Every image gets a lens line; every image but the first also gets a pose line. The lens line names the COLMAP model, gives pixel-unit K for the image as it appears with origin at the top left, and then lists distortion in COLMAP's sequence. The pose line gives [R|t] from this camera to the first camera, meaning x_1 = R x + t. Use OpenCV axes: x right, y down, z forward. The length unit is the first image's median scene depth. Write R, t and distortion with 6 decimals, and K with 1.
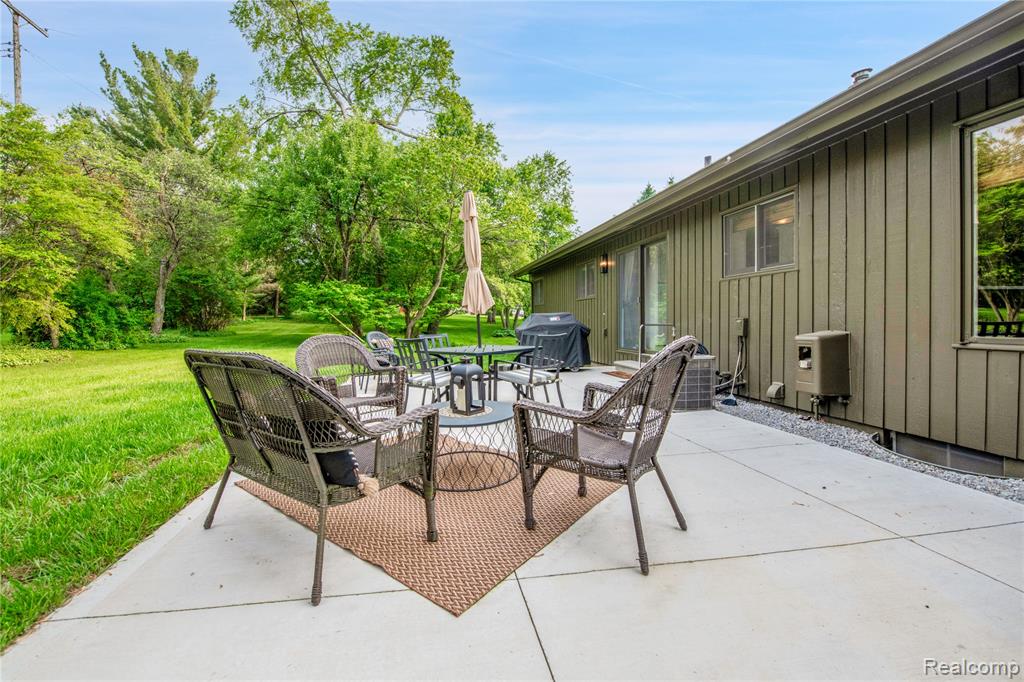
lens RADIAL K [[465.8, 0, 512.0], [0, 465.8, 341.0], [0, 0, 1]] dist [-0.002859, -0.001218]
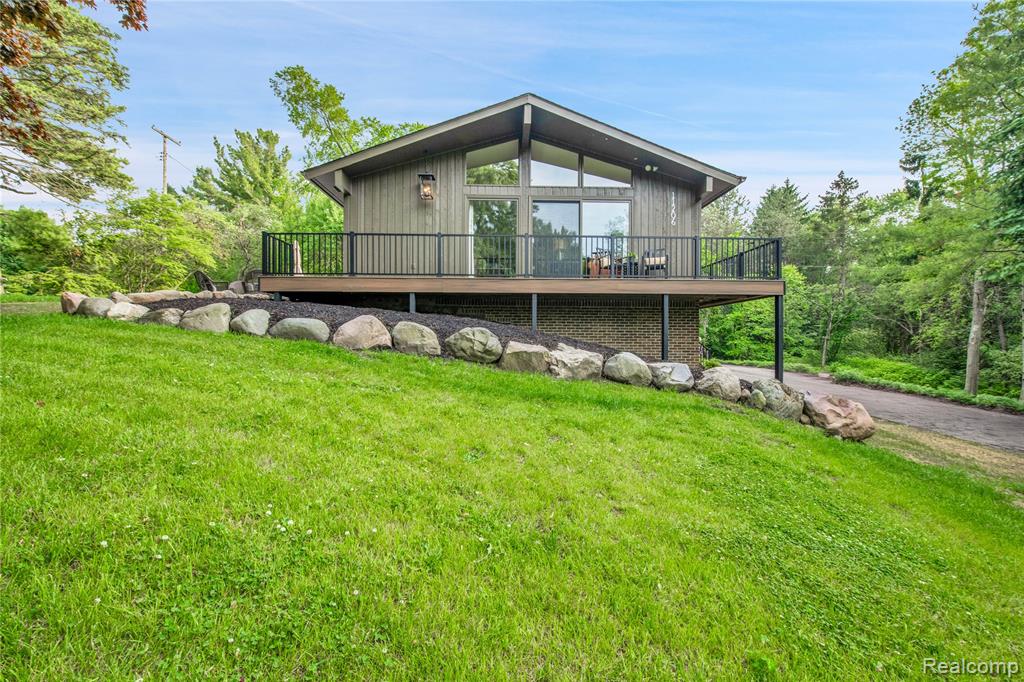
lens RADIAL K [[416.2, 0, 512.0], [0, 416.2, 341.0], [0, 0, 1]] dist [-0.002139, -0.004874]
pose [[0.994441, 0.014290, -0.104317, 0.219552], [-0.016949, 0.999553, -0.024643, 0.054972], [0.103919, 0.026274, 0.994239, -0.214607]]
